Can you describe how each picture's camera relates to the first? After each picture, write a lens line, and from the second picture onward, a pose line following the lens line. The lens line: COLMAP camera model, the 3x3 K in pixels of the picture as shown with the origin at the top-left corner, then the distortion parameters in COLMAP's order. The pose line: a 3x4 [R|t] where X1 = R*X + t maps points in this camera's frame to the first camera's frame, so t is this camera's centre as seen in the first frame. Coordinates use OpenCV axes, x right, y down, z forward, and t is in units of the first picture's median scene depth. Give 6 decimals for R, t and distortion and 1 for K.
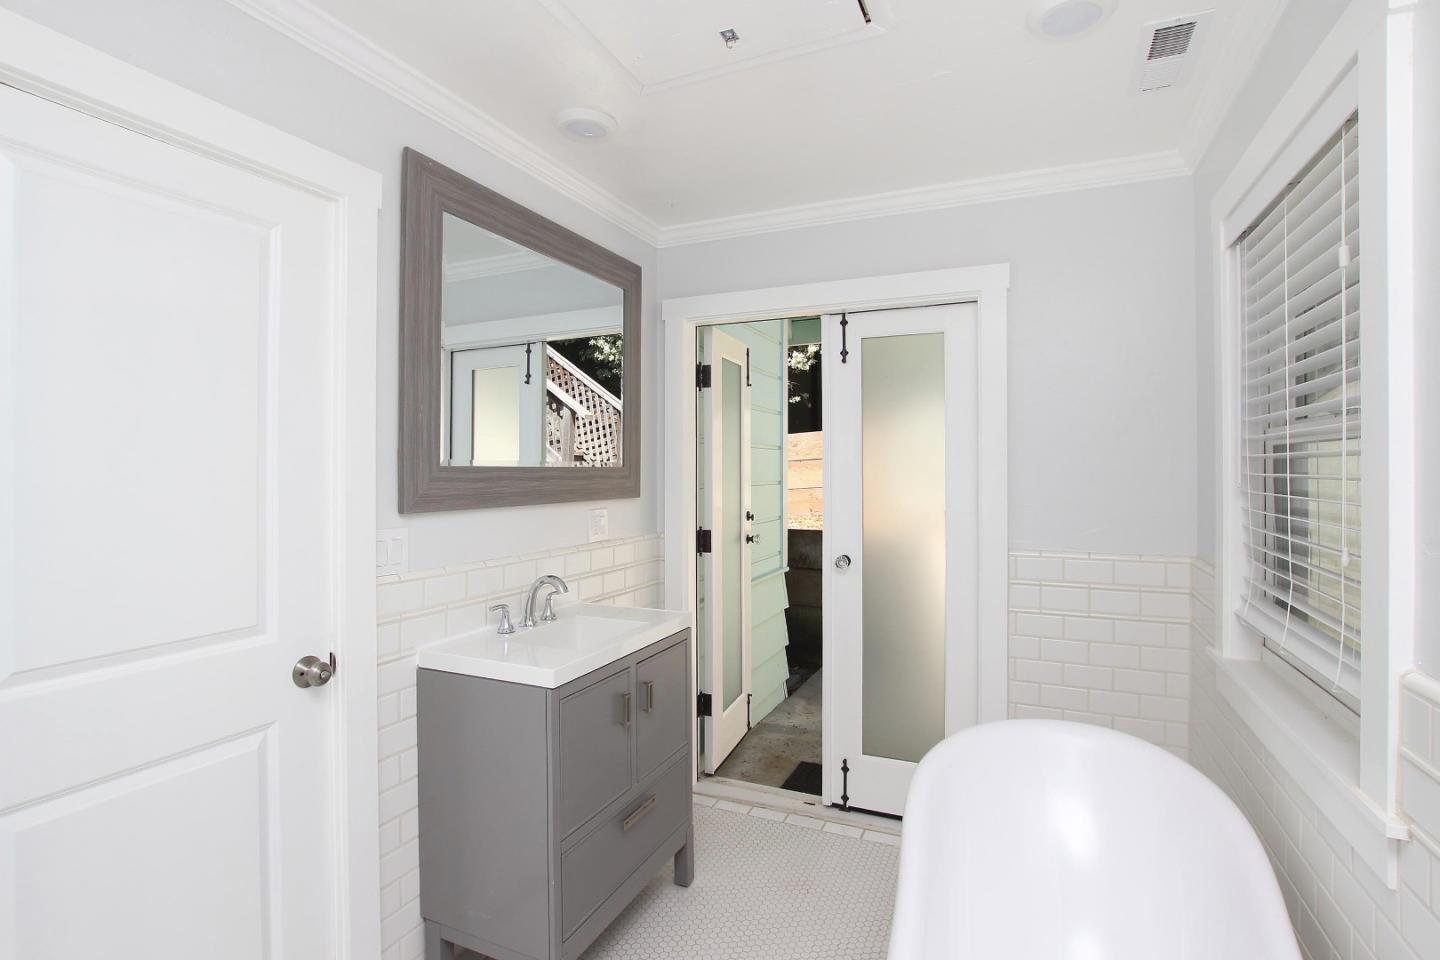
lens RADIAL K [[697.8, 0, 720.0], [0, 697.8, 480.0], [0, 0, 1]] dist [0.000375, 0.000009]
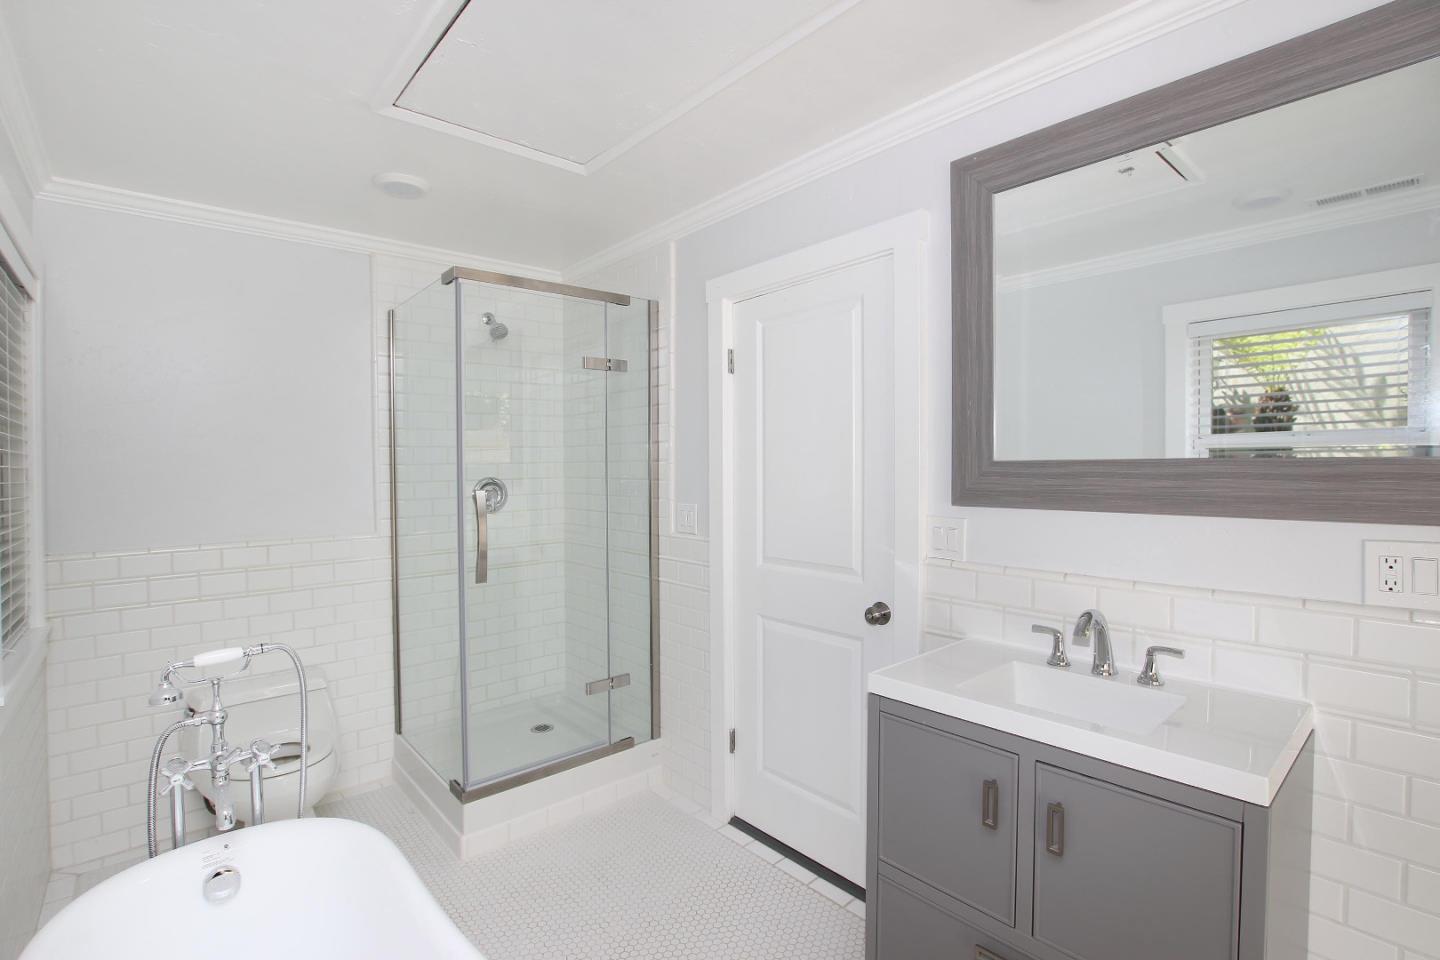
lens RADIAL K [[668.2, 0, 720.0], [0, 668.2, 480.0], [0, 0, 1]] dist [-0.060720, -0.000032]
pose [[-0.424252, 0.027531, -0.905125, 0.579700], [-0.001034, 0.999522, 0.030887, -0.020614], [0.905543, 0.014040, -0.424021, 1.039318]]
